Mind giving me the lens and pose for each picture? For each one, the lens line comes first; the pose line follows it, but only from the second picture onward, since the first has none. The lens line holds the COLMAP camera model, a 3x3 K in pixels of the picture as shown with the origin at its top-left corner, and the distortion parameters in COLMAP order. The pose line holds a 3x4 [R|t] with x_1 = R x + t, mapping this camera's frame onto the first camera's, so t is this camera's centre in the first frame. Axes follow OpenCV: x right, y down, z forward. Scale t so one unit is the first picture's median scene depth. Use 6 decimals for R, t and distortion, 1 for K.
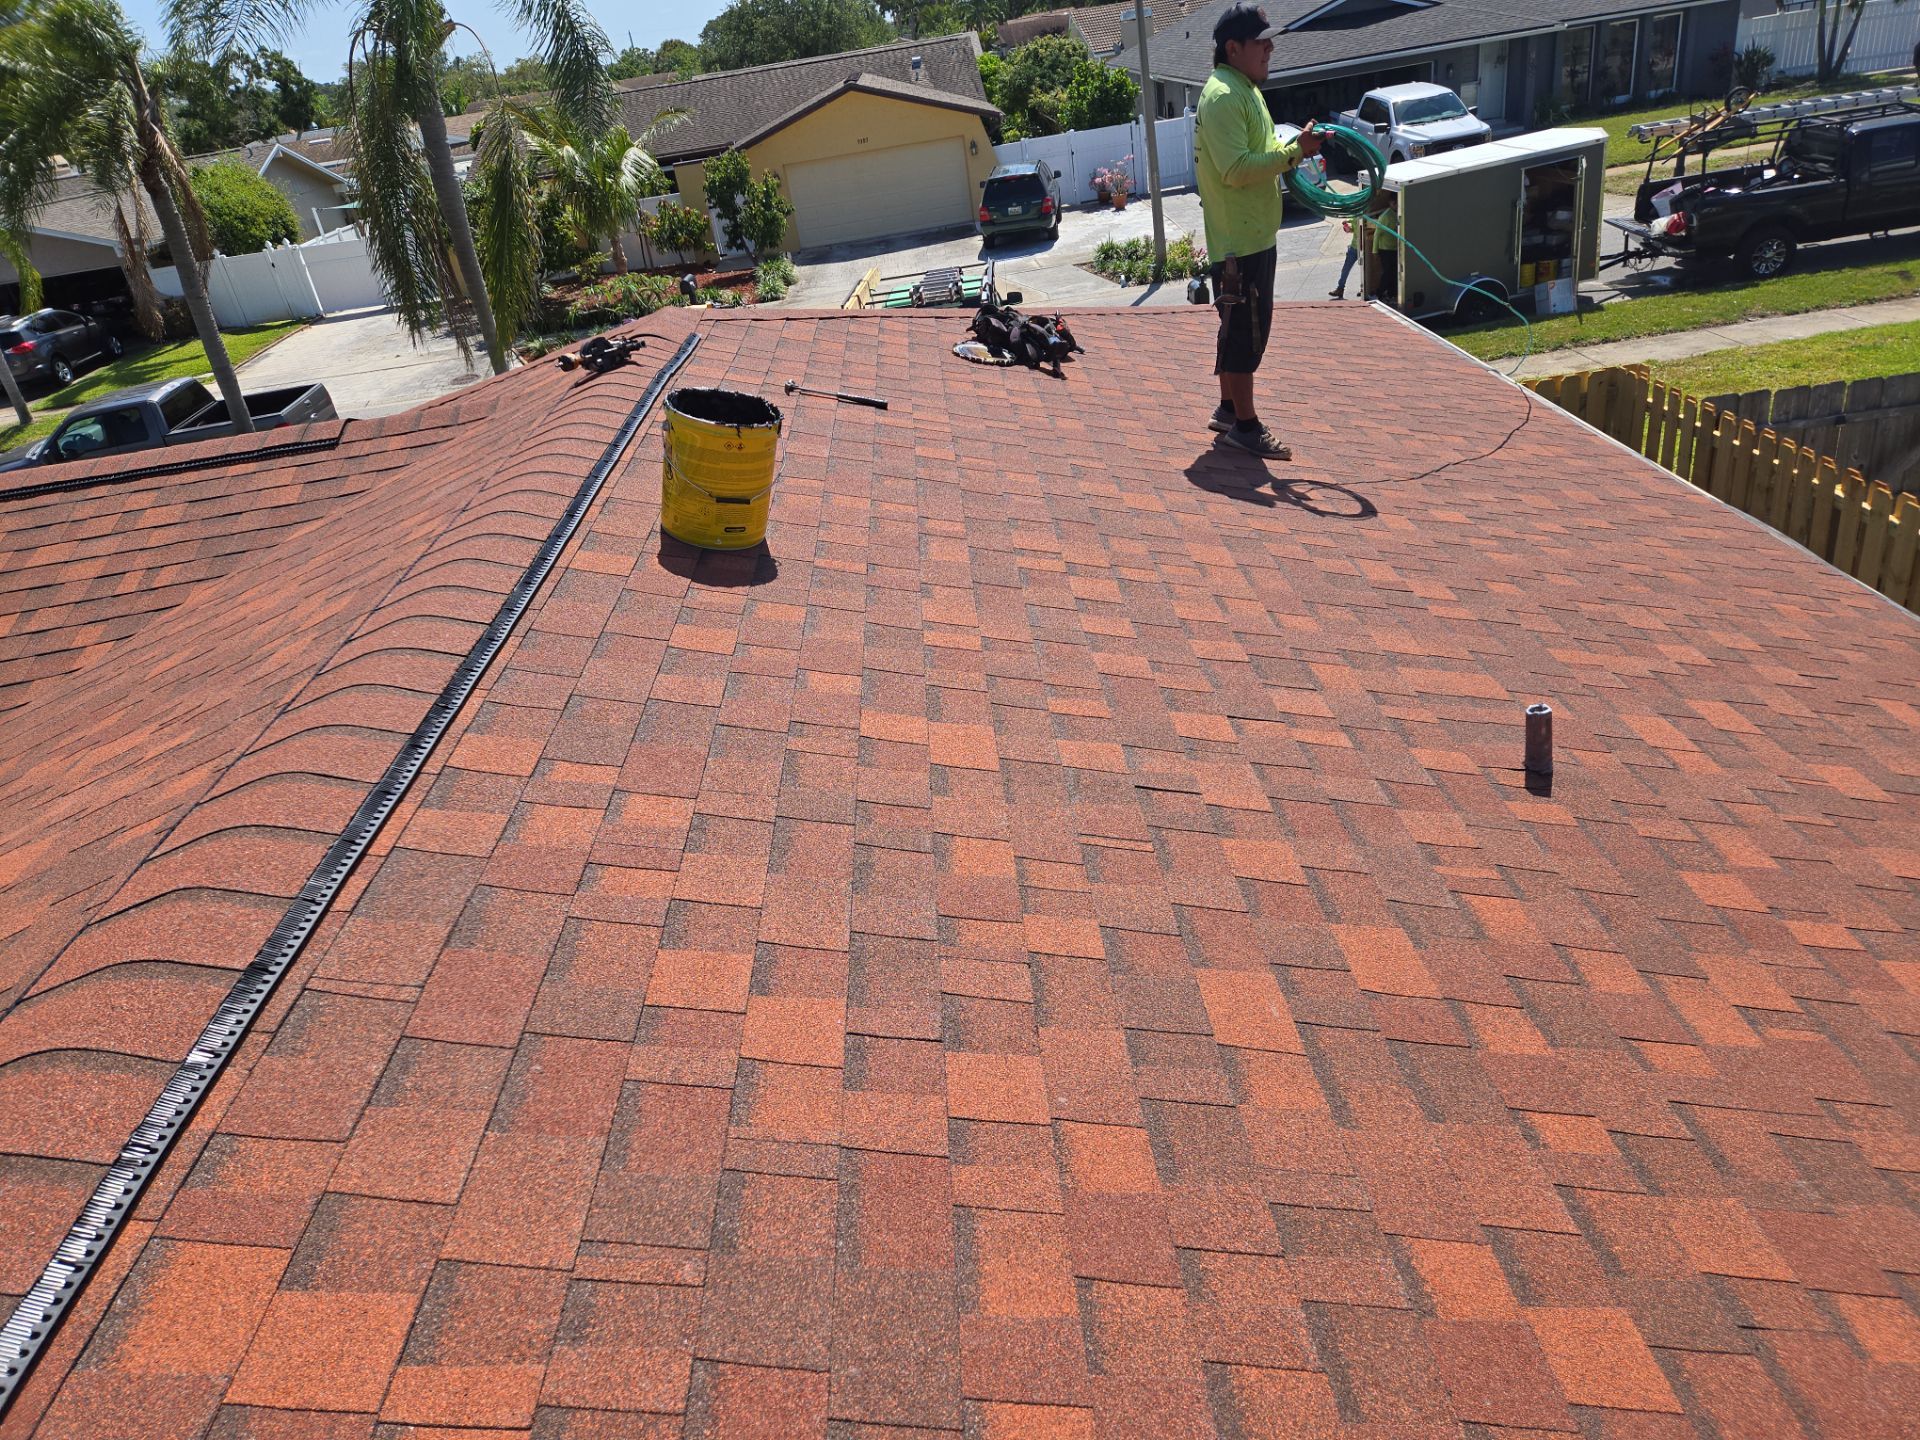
lens RADIAL K [[1241.2, 0, 962.9], [0, 1241.2, 754.6], [0, 0, 1]] dist [0.056899, -0.047335]
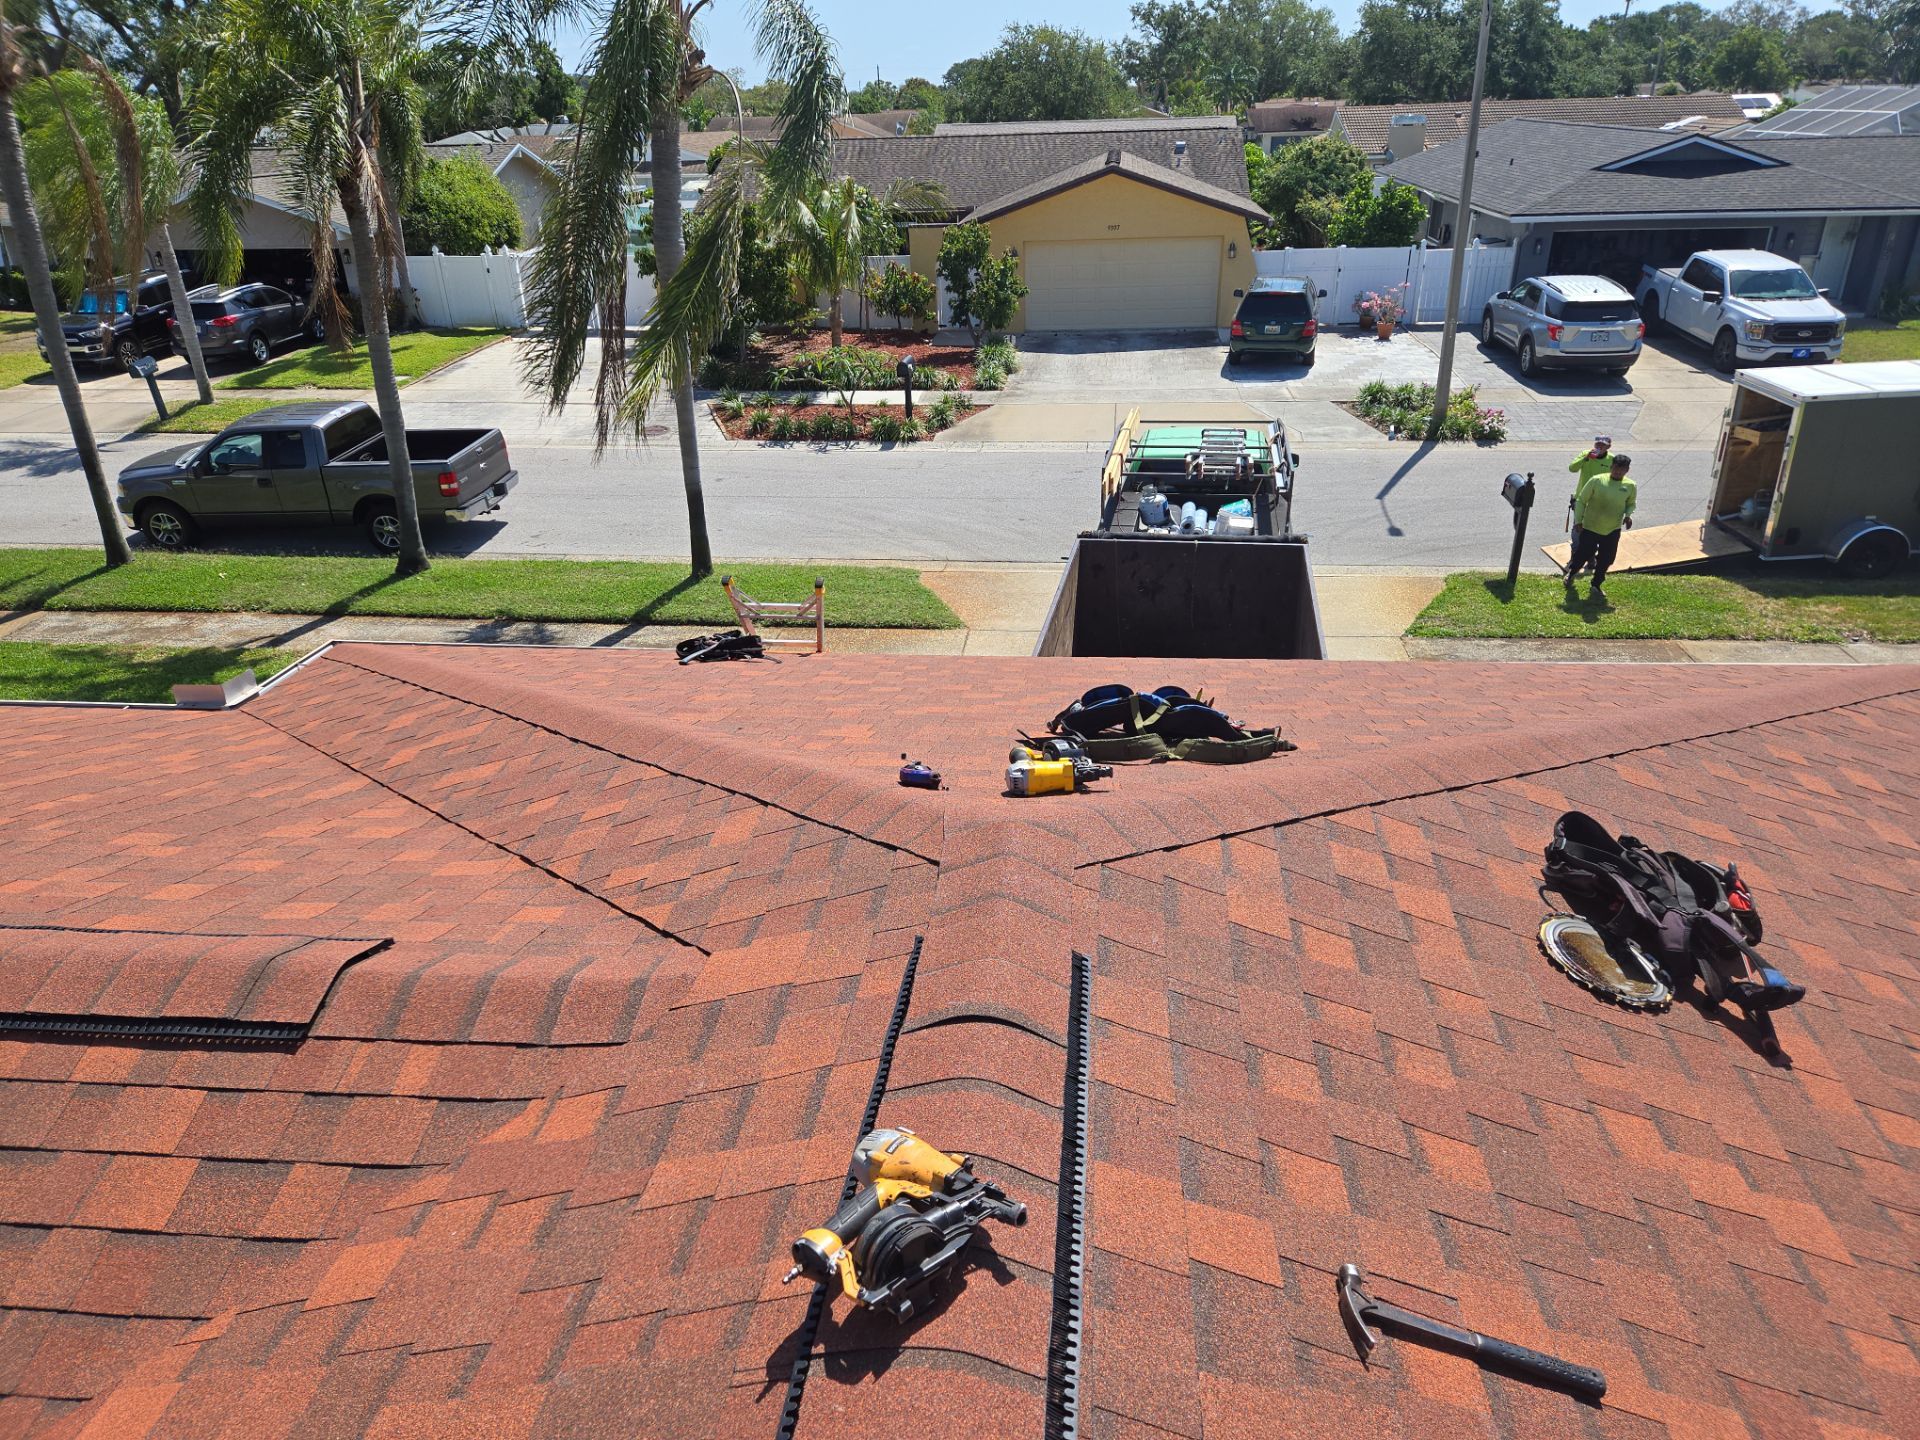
lens RADIAL K [[1194.4, 0, 935.4], [0, 1194.4, 719.0], [0, 0, 1]] dist [0.069432, -0.061046]
pose [[0.977987, 0.181694, -0.102612, -0.055519], [-0.185158, 0.982385, -0.025225, -0.093700], [0.096222, 0.043669, 0.994402, 0.128458]]
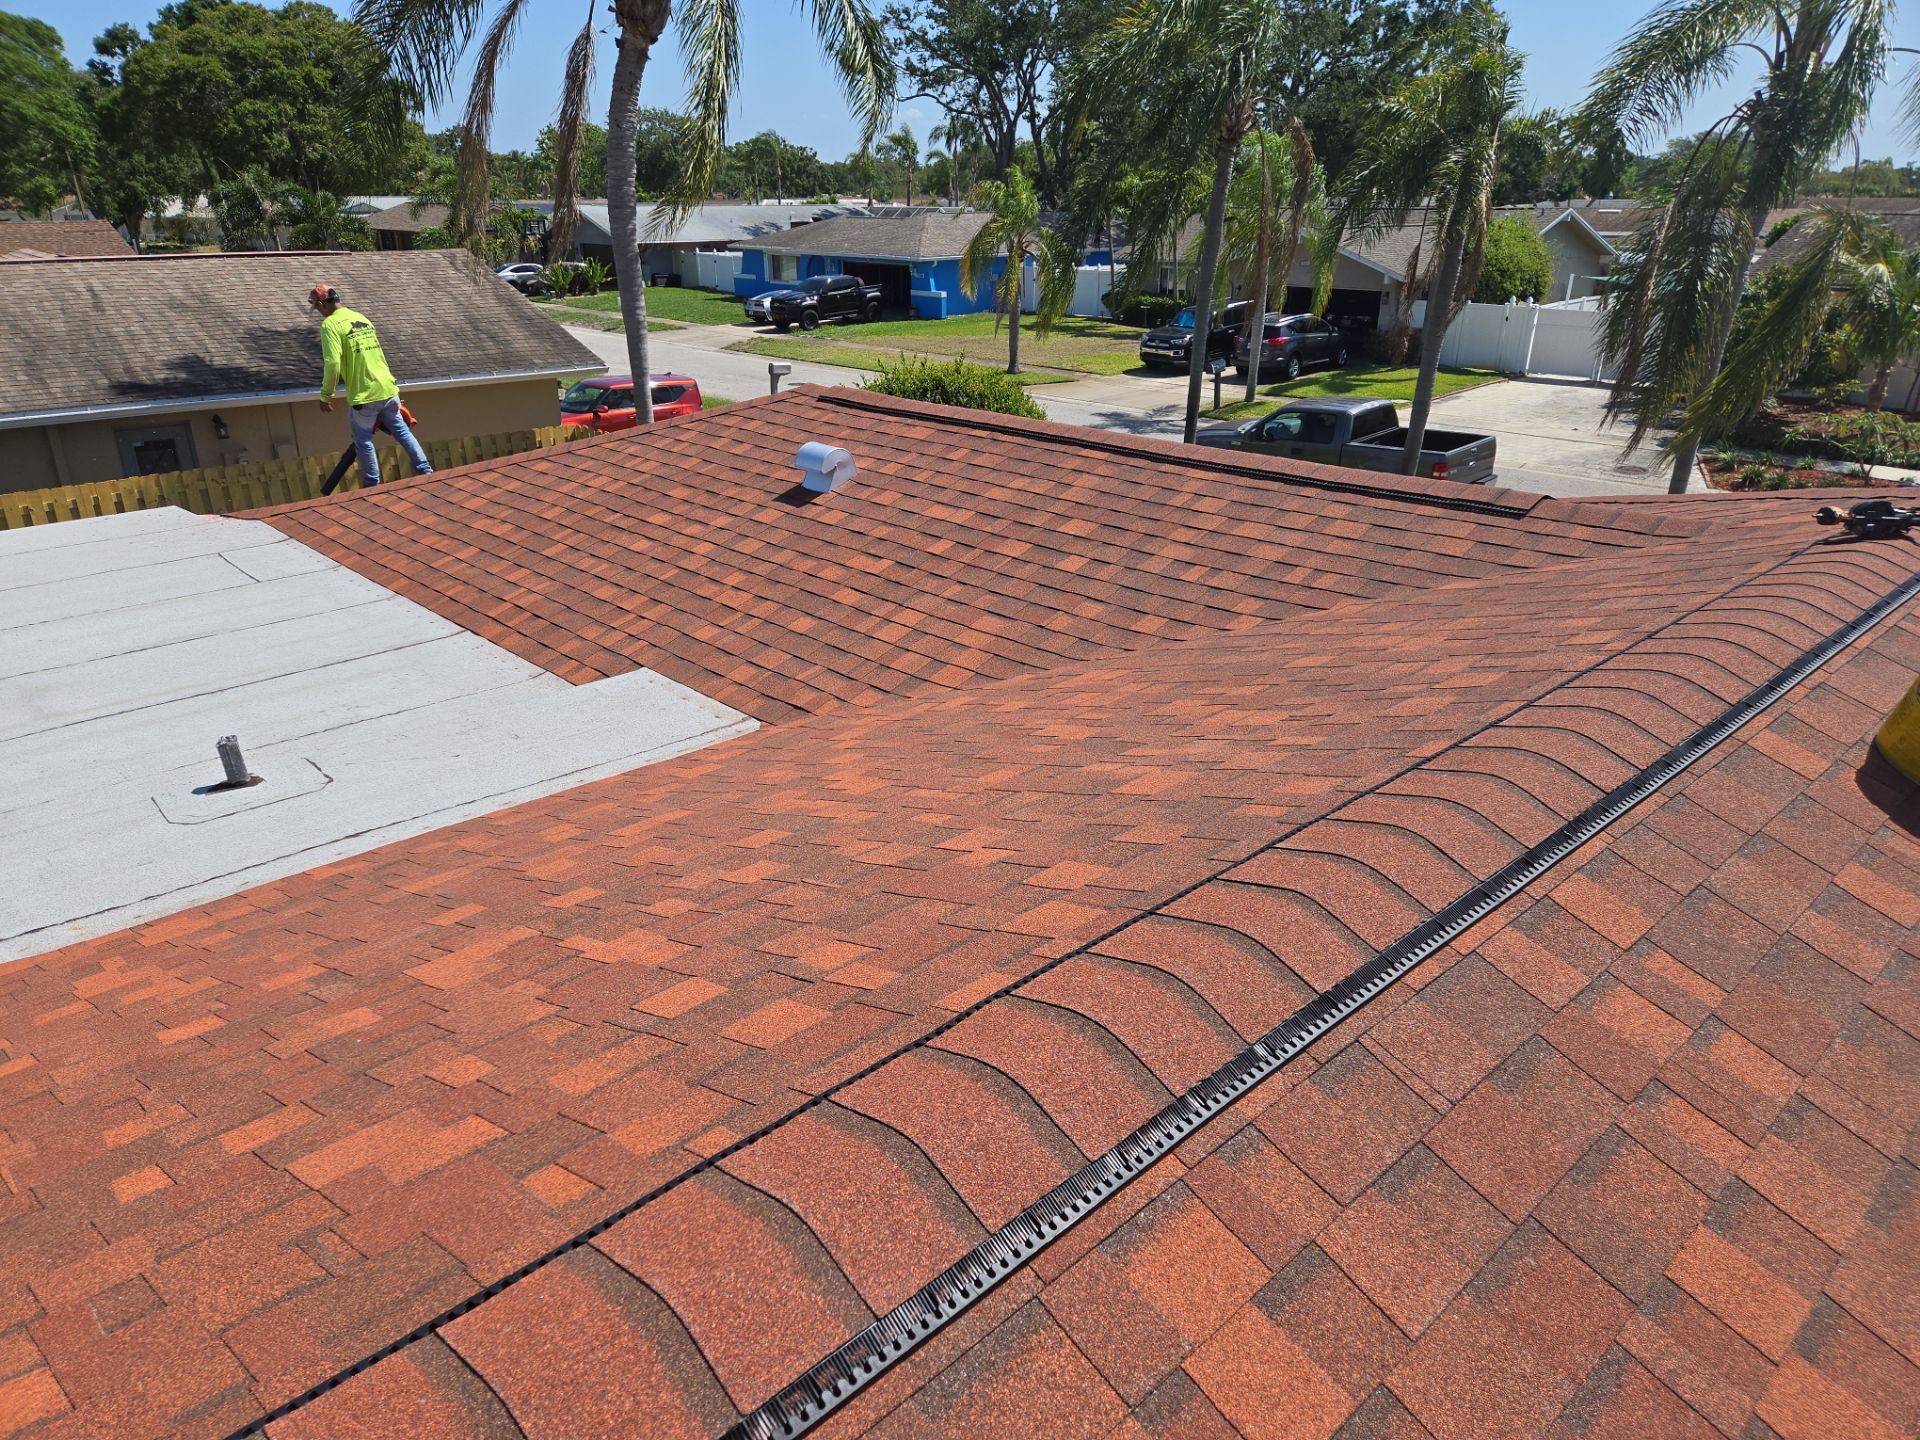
lens RADIAL K [[1254.2, 0, 959.3], [0, 1254.2, 762.3], [0, 0, 1]] dist [0.064390, -0.061243]
pose [[0.641814, 0.433587, -0.632517, -0.014568], [-0.459508, 0.877784, 0.135455, -0.000584], [0.613944, 0.203710, 0.762610, -0.004310]]
